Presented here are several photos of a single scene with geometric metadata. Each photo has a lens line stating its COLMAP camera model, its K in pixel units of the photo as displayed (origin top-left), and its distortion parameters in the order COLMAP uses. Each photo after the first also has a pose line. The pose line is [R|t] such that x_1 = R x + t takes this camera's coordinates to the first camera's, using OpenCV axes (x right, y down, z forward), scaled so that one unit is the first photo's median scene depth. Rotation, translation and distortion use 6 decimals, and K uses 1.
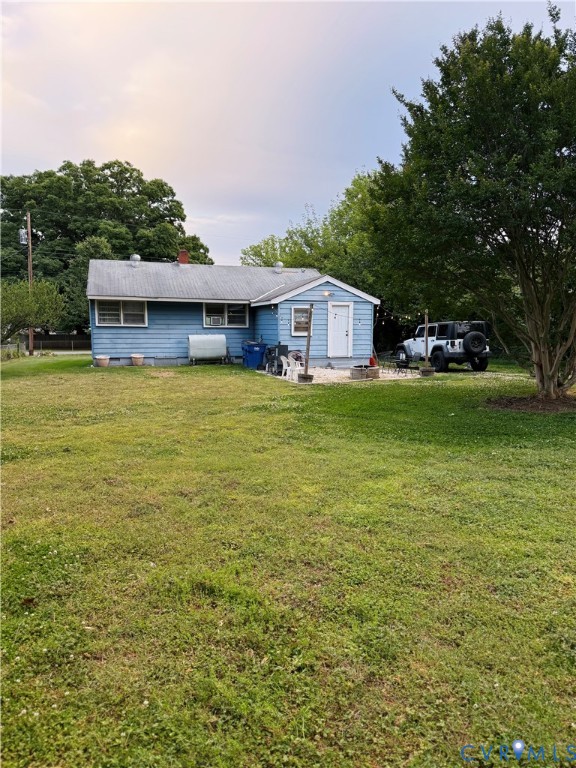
lens RADIAL K [[537.6, 0, 288.0], [0, 537.6, 384.0], [0, 0, 1]] dist [0.004708, 0.000639]
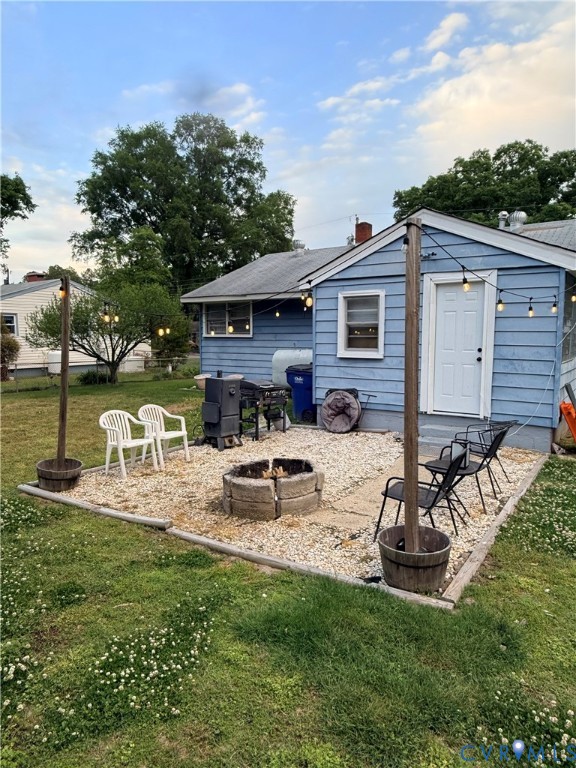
lens RADIAL K [[495.3, 0, 288.0], [0, 495.3, 384.0], [0, 0, 1]] dist [-0.002032, -0.000331]
pose [[0.608638, 0.074216, -0.789970, 0.291924], [-0.081047, 0.996223, 0.031150, -0.070916], [0.789298, 0.045066, 0.612354, 0.653441]]
